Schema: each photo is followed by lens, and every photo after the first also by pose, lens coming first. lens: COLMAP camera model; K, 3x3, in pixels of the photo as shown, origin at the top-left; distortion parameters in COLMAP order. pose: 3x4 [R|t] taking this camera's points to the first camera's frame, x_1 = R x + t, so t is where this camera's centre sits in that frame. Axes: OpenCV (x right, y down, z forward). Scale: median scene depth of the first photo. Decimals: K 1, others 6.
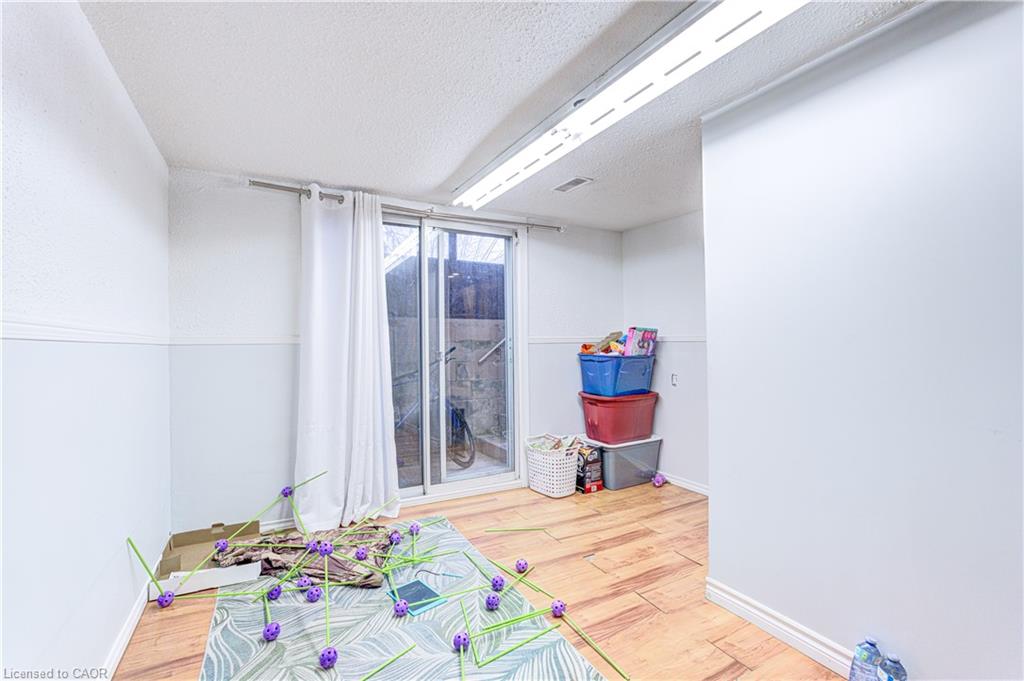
lens RADIAL K [[450.2, 0, 510.8], [0, 450.2, 341.7], [0, 0, 1]] dist [-0.001777, -0.000065]
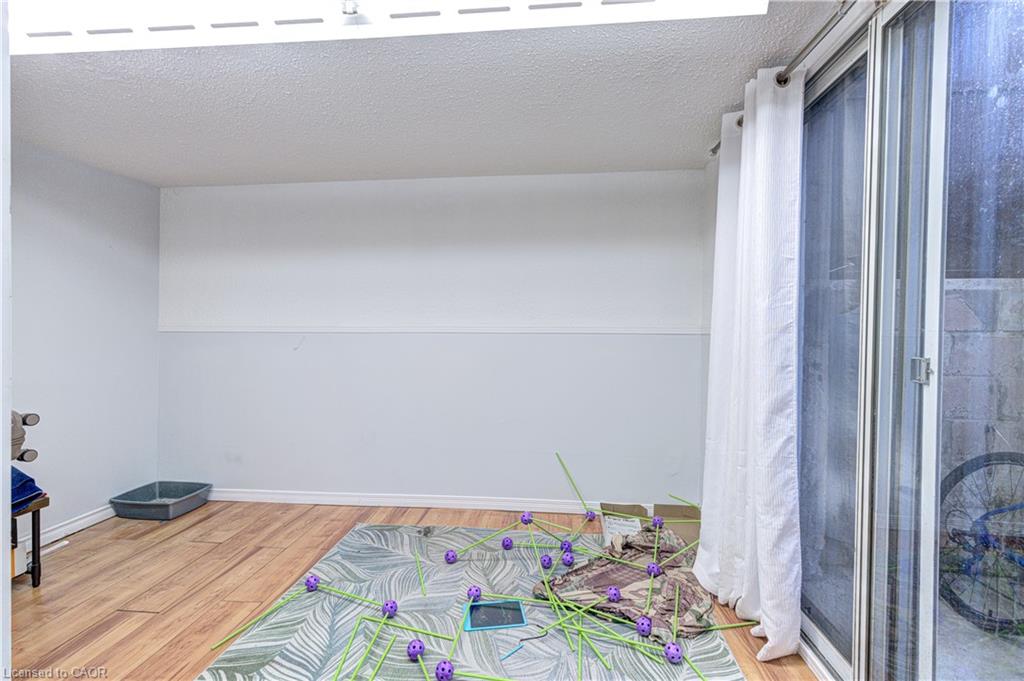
lens RADIAL K [[450.2, 0, 513.1], [0, 450.2, 339.8], [0, 0, 1]] dist [-0.001777, -0.000065]
pose [[-0.558793, 0.013881, -0.829191, 0.618190], [0.003936, 0.999893, 0.014086, 0.000552], [0.829298, 0.004607, -0.558788, 1.855986]]
